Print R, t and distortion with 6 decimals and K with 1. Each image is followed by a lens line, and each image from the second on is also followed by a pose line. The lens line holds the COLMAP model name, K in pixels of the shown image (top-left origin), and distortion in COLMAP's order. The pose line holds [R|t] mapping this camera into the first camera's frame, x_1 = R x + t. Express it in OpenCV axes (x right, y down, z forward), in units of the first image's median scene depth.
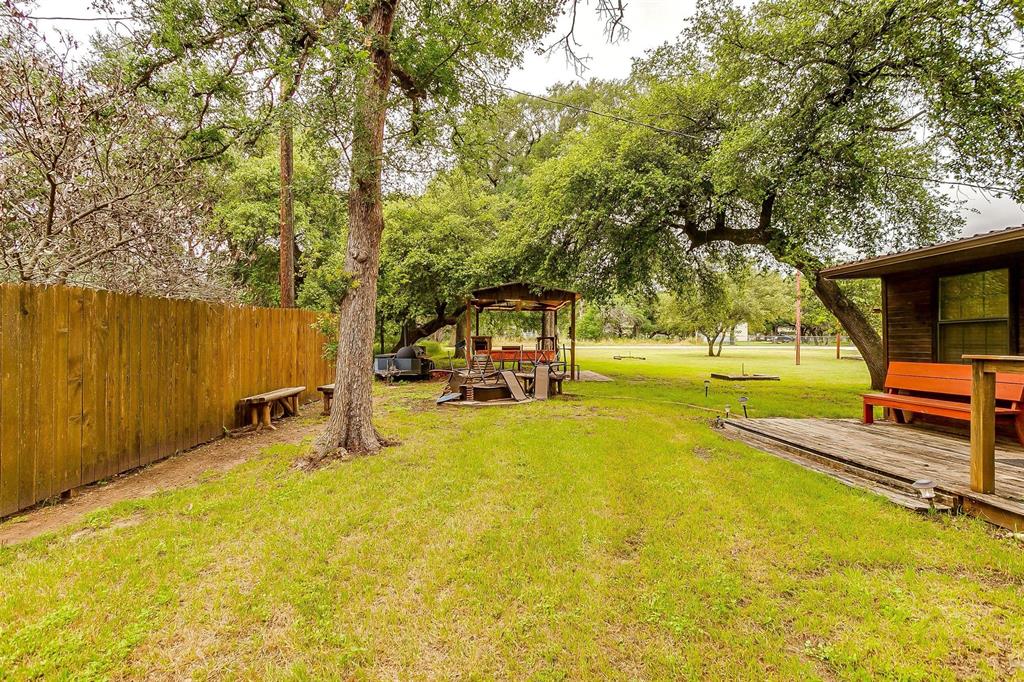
lens RADIAL K [[502.1, 0, 507.8], [0, 502.1, 342.2], [0, 0, 1]] dist [-0.046238, 0.030750]
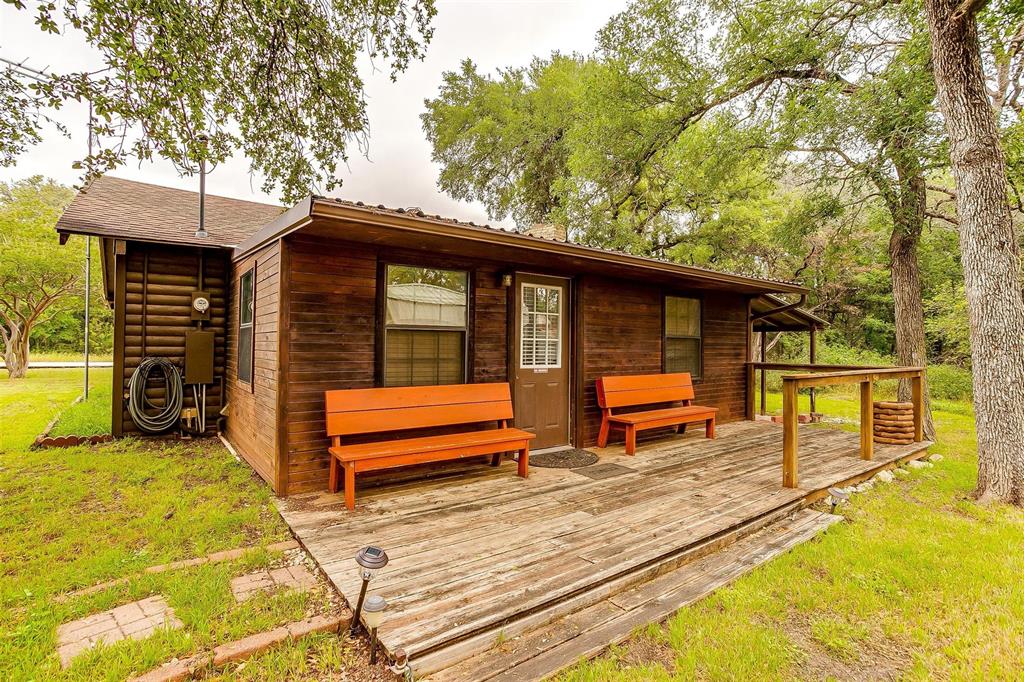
lens RADIAL K [[499.5, 0, 506.6], [0, 499.5, 335.6], [0, 0, 1]] dist [-0.034932, 0.000475]
pose [[-0.564556, -0.000723, 0.825394, 0.185104], [-0.019351, 0.999736, -0.012361, -0.022037], [-0.825168, -0.022951, -0.564421, 1.196820]]
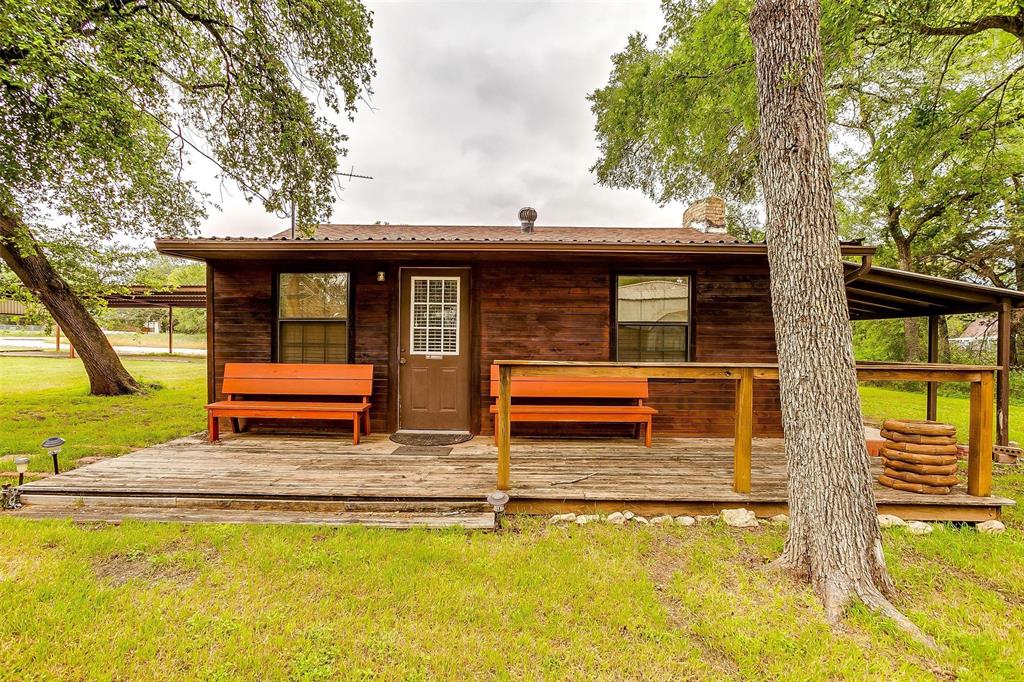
lens RADIAL K [[513.8, 0, 491.0], [0, 513.8, 345.4], [0, 0, 1]] dist [-0.050360, 0.035737]
pose [[0.062280, -0.016681, 0.997919, -0.073603], [-0.013250, 0.999758, 0.017539, -0.012937], [-0.997971, -0.014315, 0.062043, 0.507295]]
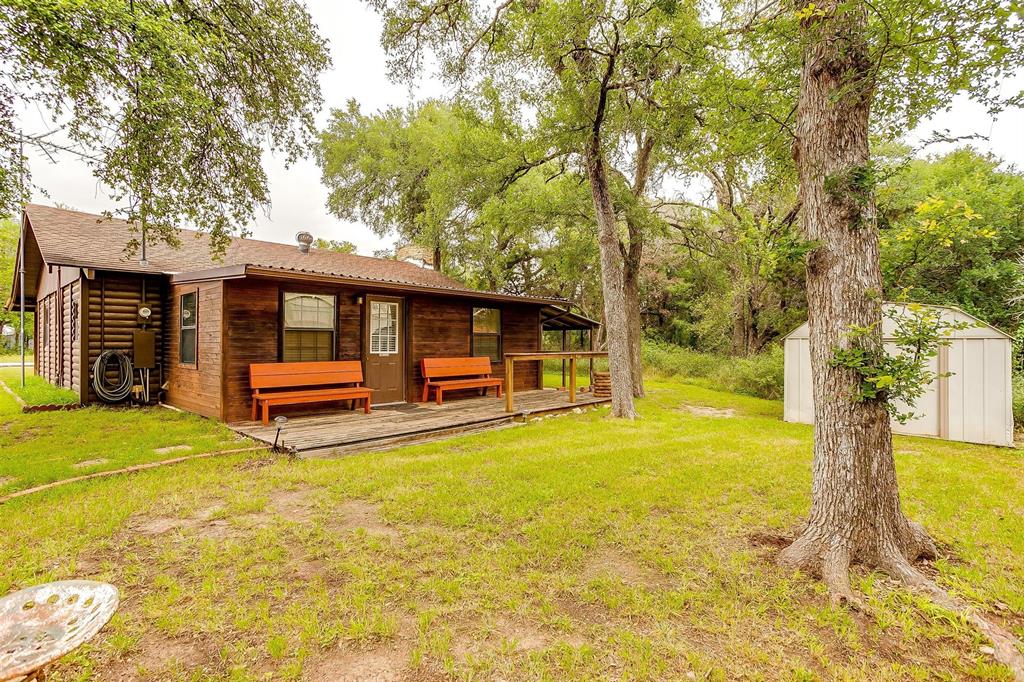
lens RADIAL K [[502.1, 0, 507.8], [0, 502.1, 342.2], [0, 0, 1]] dist [-0.046238, 0.030750]
pose [[-0.713287, -0.010060, 0.700800, -0.364418], [-0.013022, 0.999915, 0.001100, -0.015272], [-0.700751, -0.008341, -0.713357, 1.418804]]
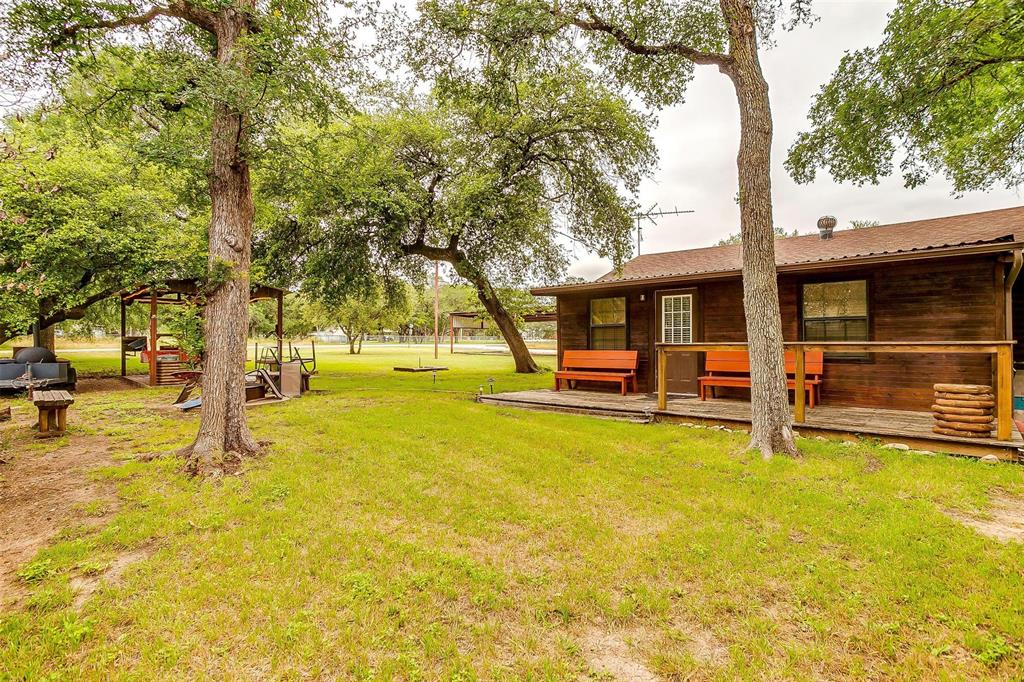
lens RADIAL K [[502.1, 0, 507.8], [0, 502.1, 342.2], [0, 0, 1]] dist [-0.046238, 0.030750]
pose [[0.710872, -0.006007, 0.703295, -0.494904], [0.005967, 0.999979, 0.002509, 0.008153], [-0.703296, 0.002413, 0.710893, -0.008256]]
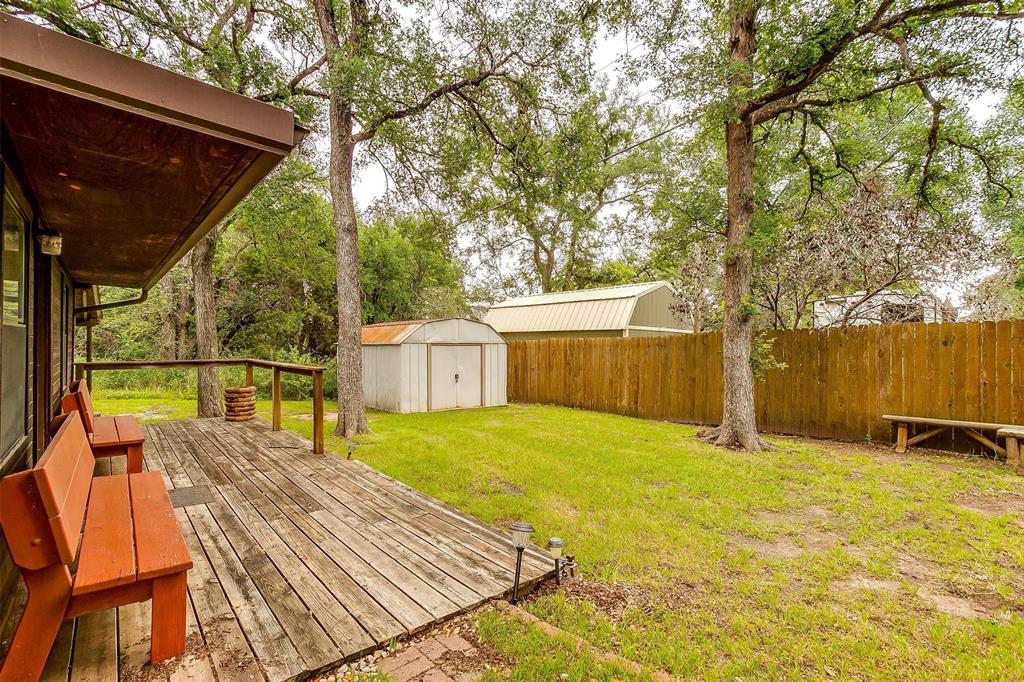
lens RADIAL K [[502.1, 0, 507.8], [0, 502.1, 342.2], [0, 0, 1]] dist [-0.046238, 0.030750]
pose [[-0.787476, -0.009755, -0.616268, 0.776616], [-0.007460, 0.999952, -0.006295, -0.027309], [0.616300, -0.000360, -0.787511, 1.398128]]
